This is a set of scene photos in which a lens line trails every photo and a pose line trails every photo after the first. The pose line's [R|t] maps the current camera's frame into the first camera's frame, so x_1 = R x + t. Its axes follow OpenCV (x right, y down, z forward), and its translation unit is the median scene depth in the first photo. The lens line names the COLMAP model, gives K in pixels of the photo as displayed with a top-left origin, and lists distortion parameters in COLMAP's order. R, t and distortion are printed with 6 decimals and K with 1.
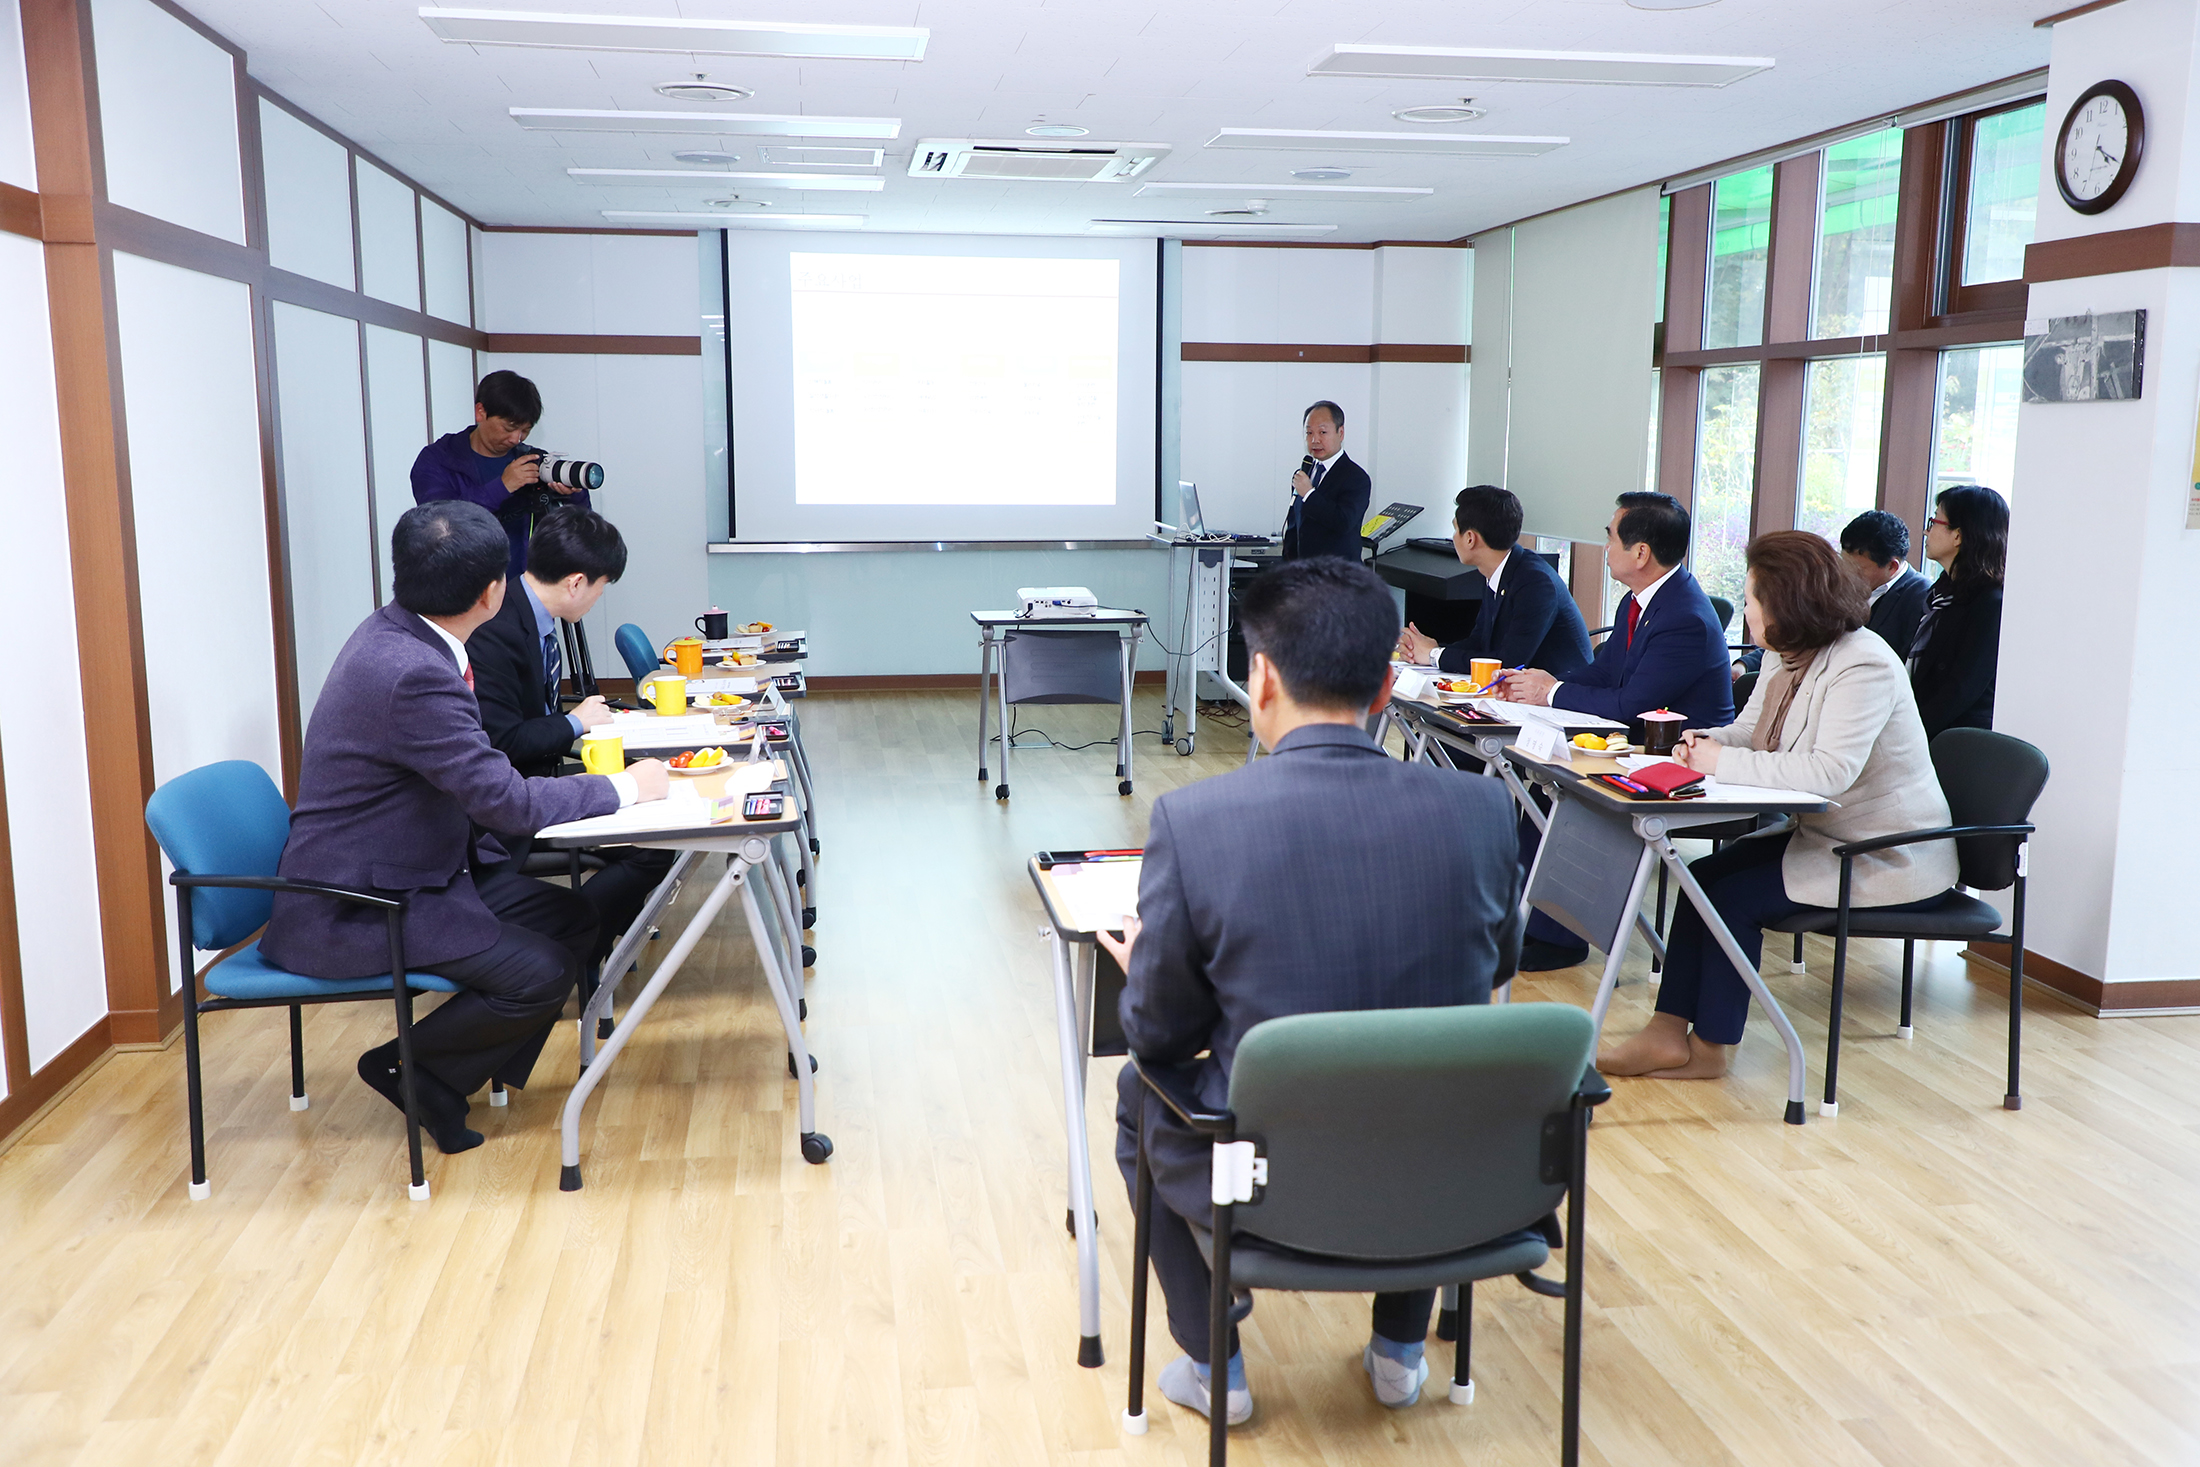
lens RADIAL K [[1899.1, 0, 1100.0], [0, 1899.1, 733.5], [0, 0, 1]] dist [0.009398, 0.024650]
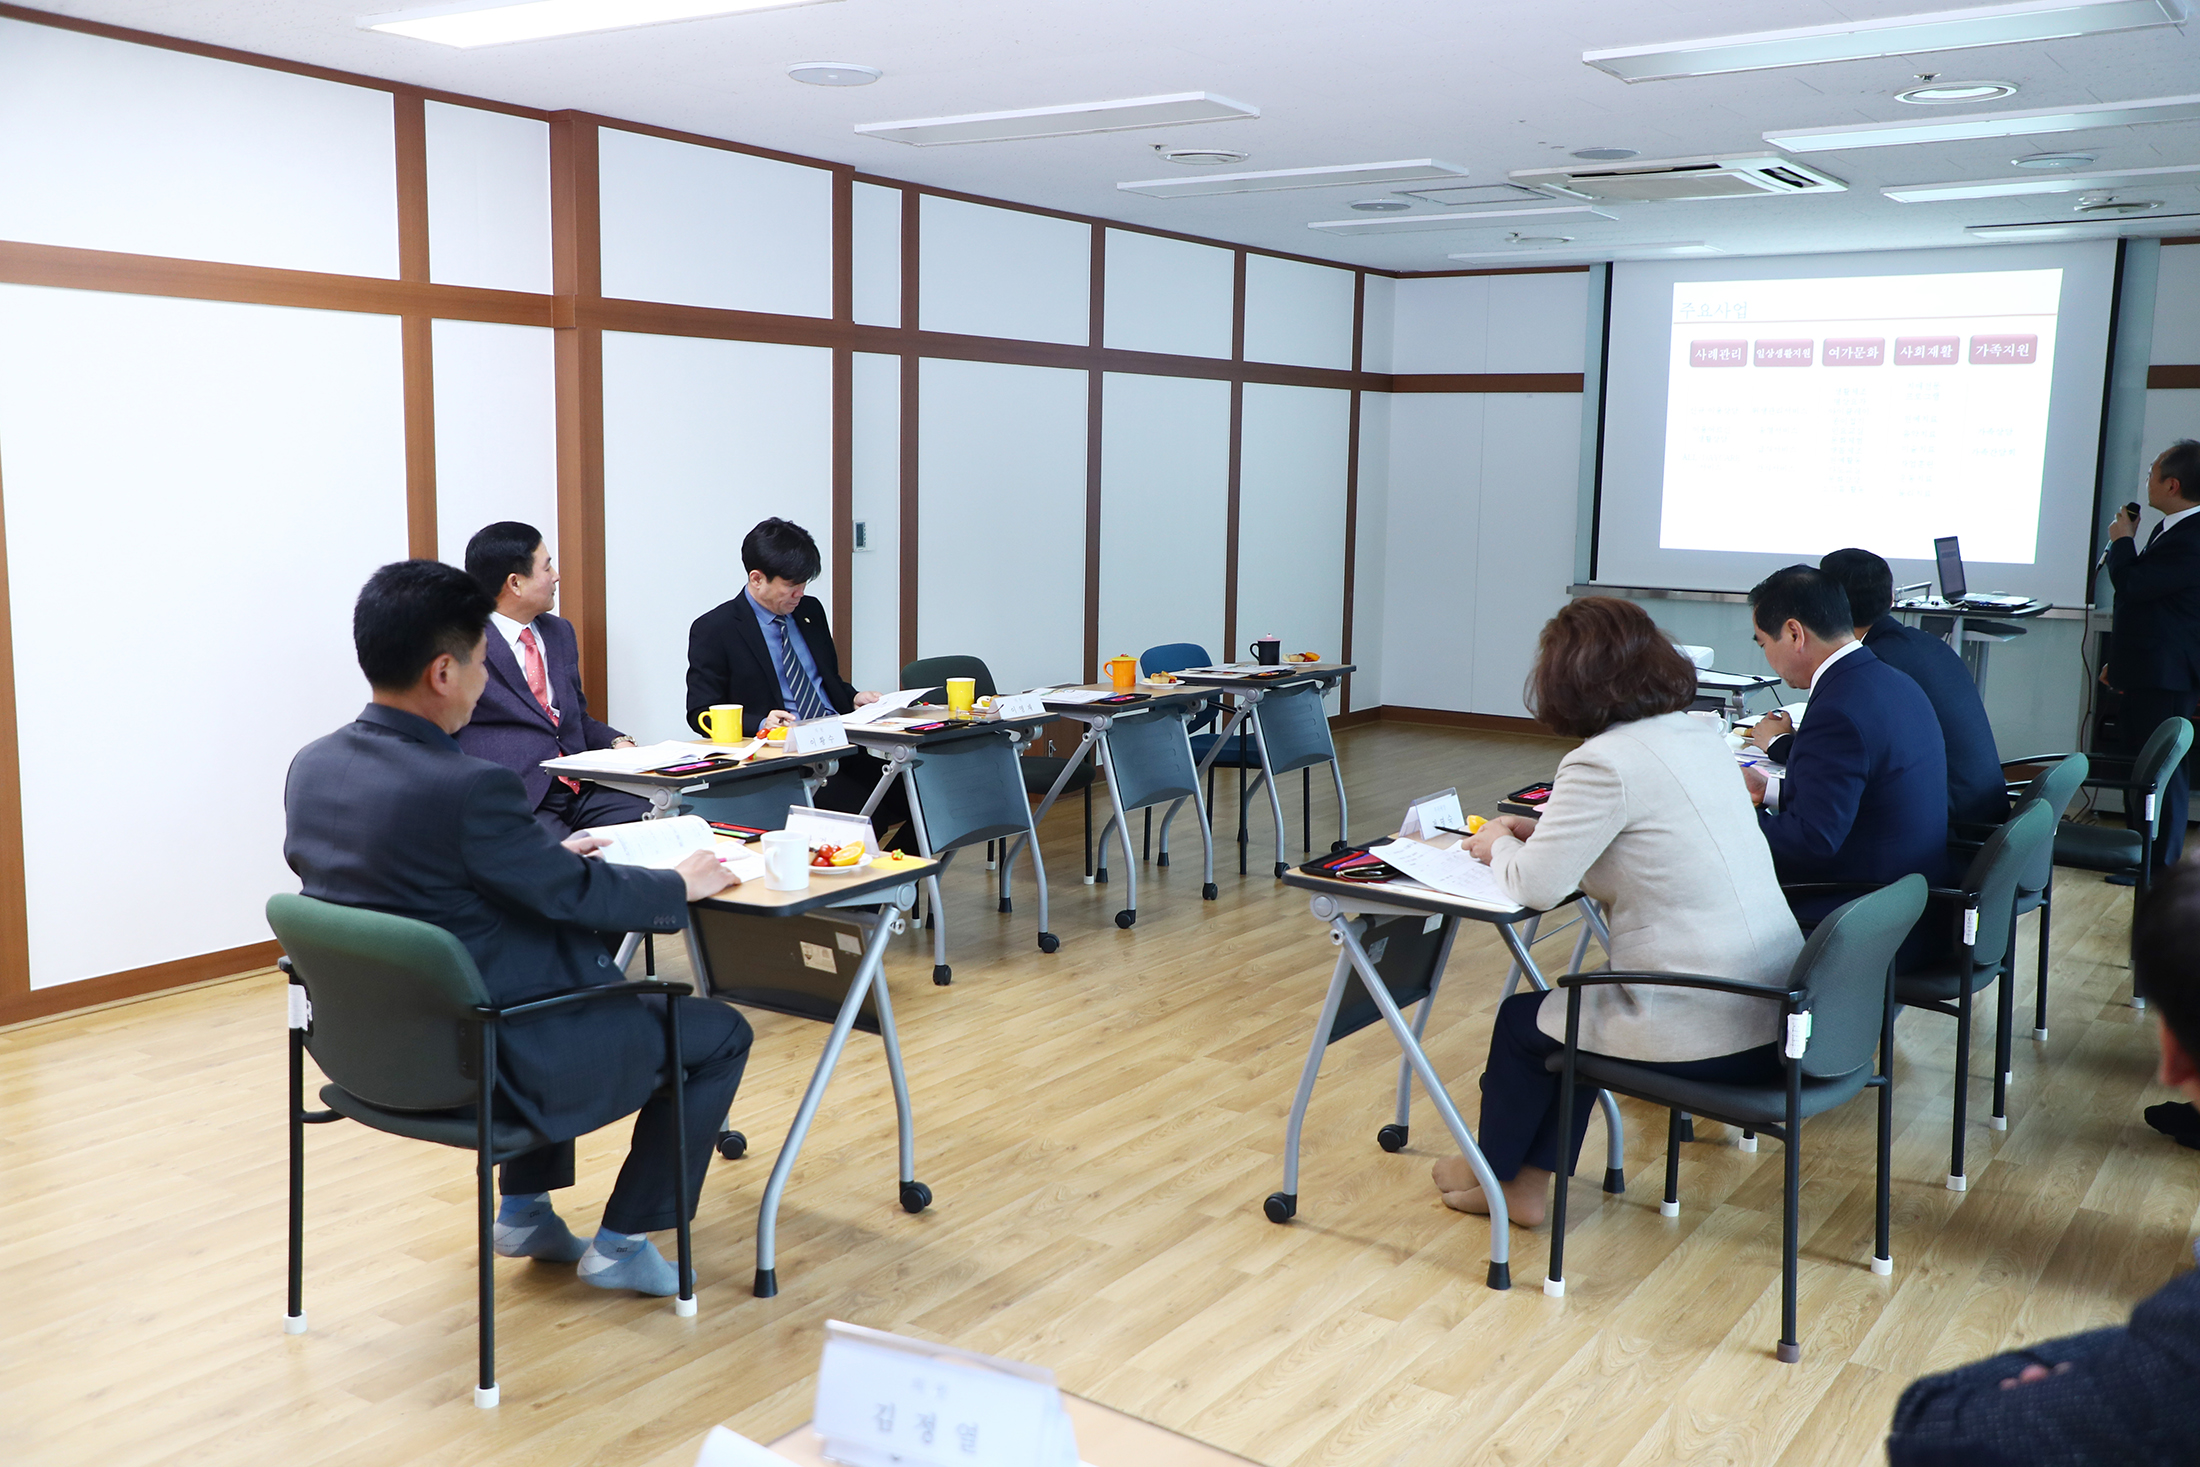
lens RADIAL K [[2037.7, 0, 1100.0], [0, 2037.7, 733.5], [0, 0, 1]] dist [0.011188, 0.093149]
pose [[0.723716, 0.103223, -0.682335, 0.817903], [-0.122592, 0.992254, 0.020081, -0.037979], [0.679122, 0.069116, 0.730764, 0.186900]]
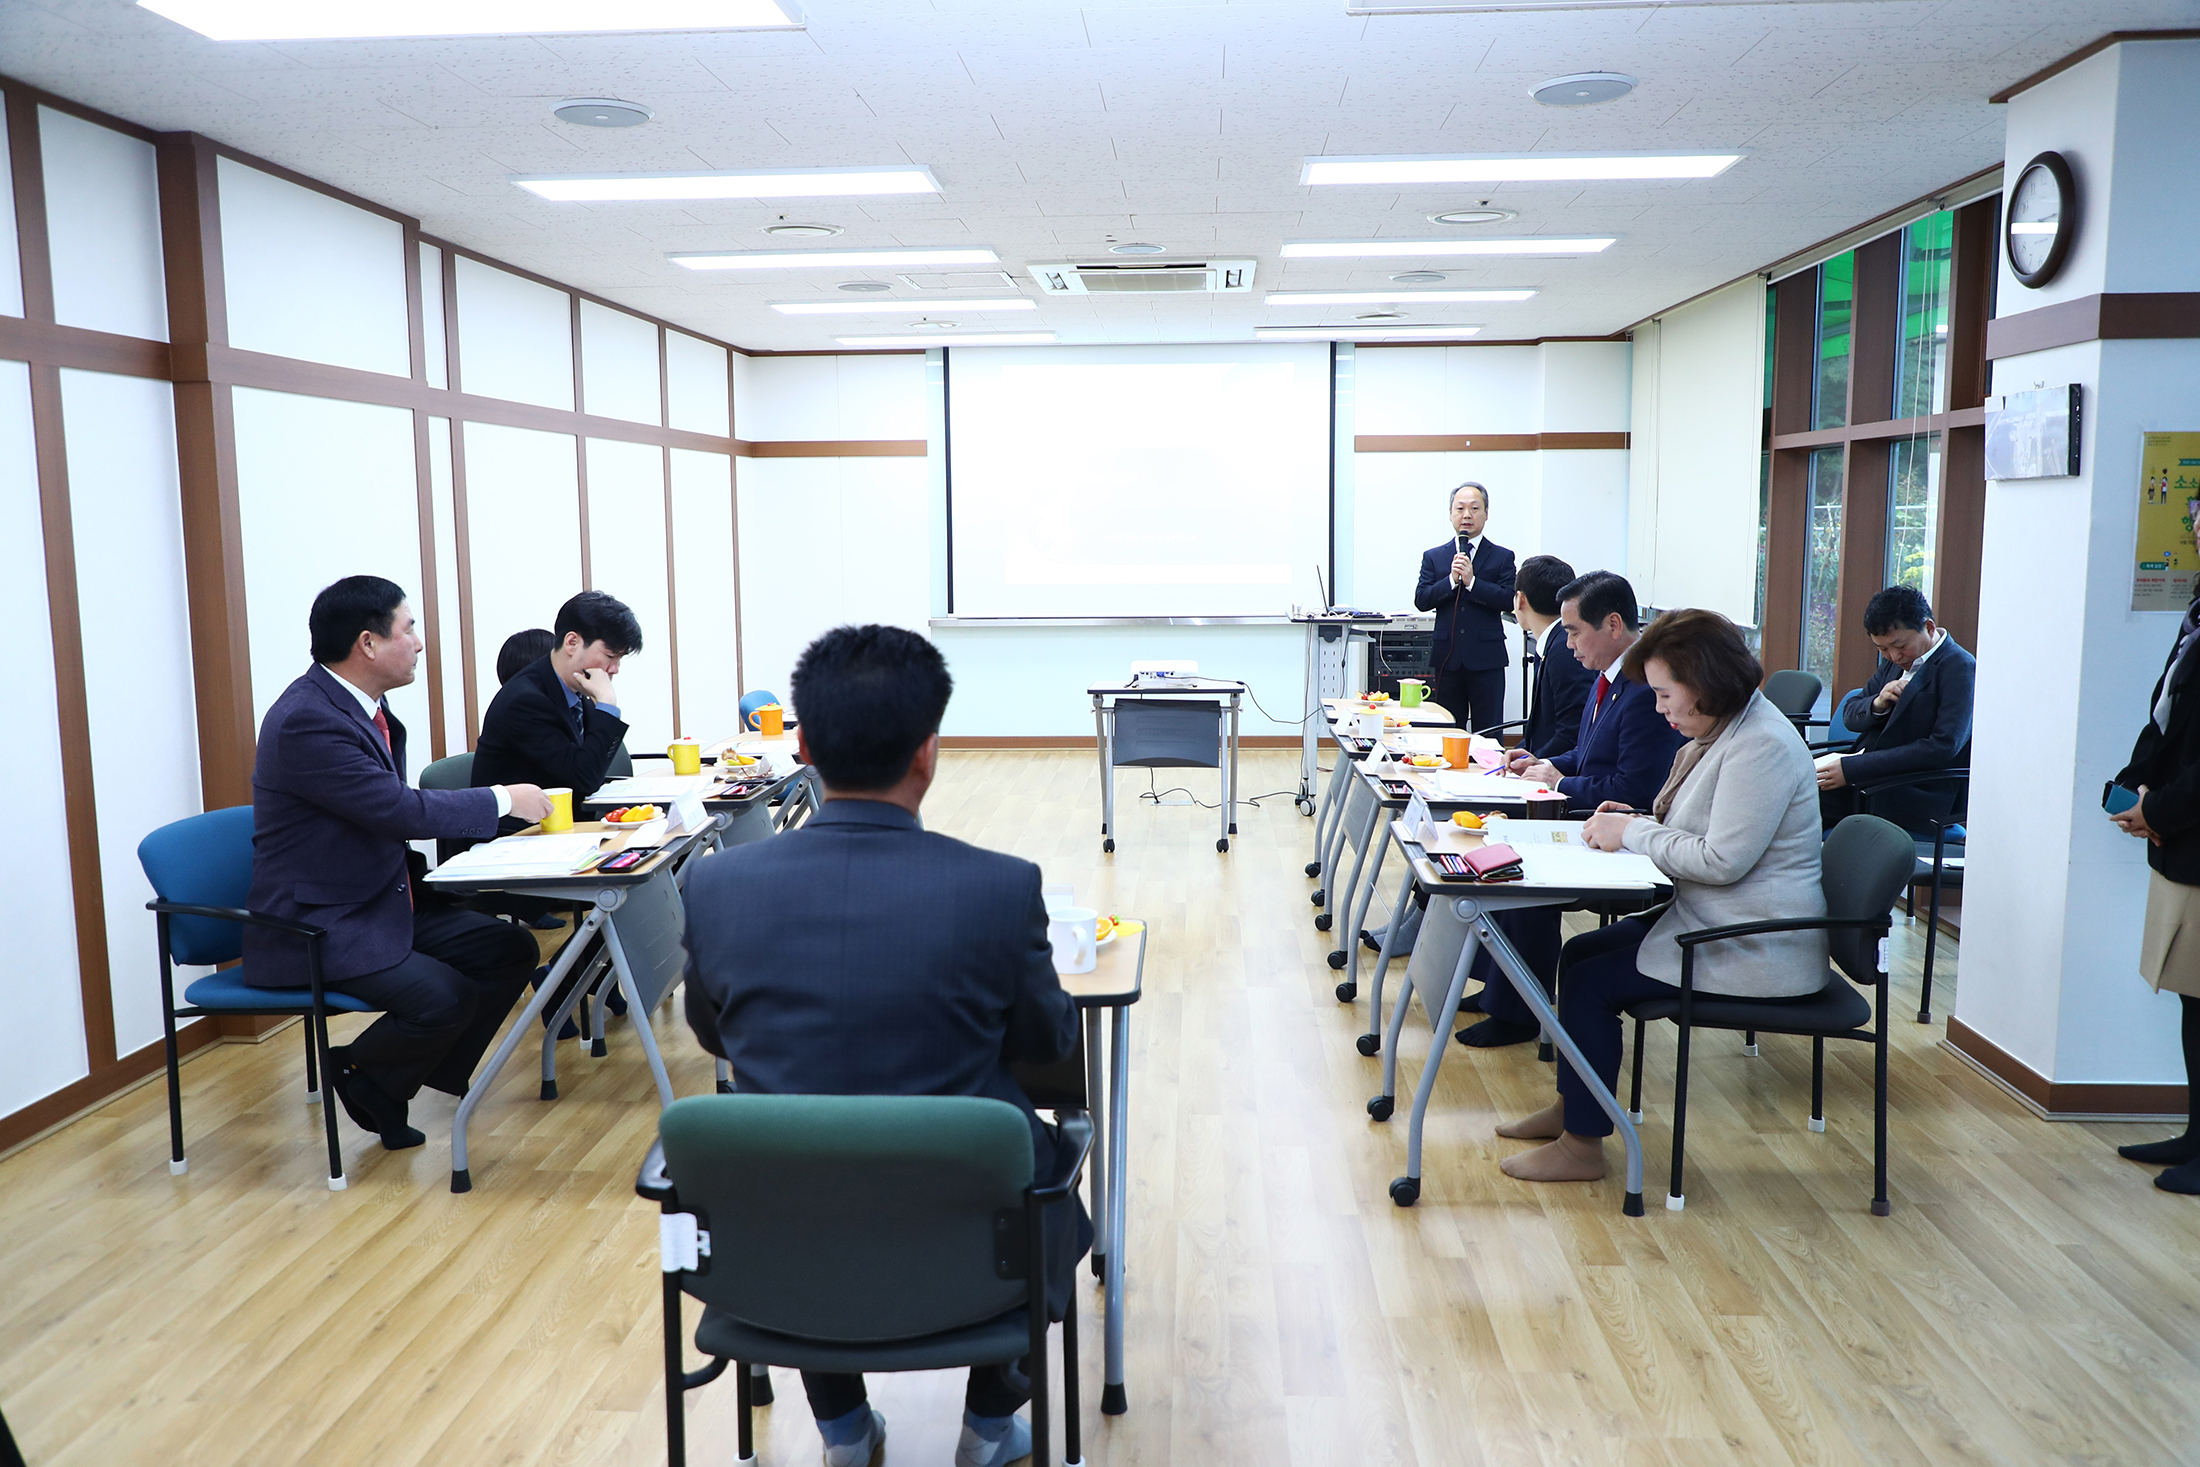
lens RADIAL K [[1672.2, 0, 1100.0], [0, 1672.2, 733.5], [0, 0, 1]] dist [-0.016856, 0.000113]
pose [[0.976161, 0.015585, -0.216488, 0.272453], [-0.021980, 0.999389, -0.027165, -0.013754], [0.215932, 0.031276, 0.975907, 0.090672]]
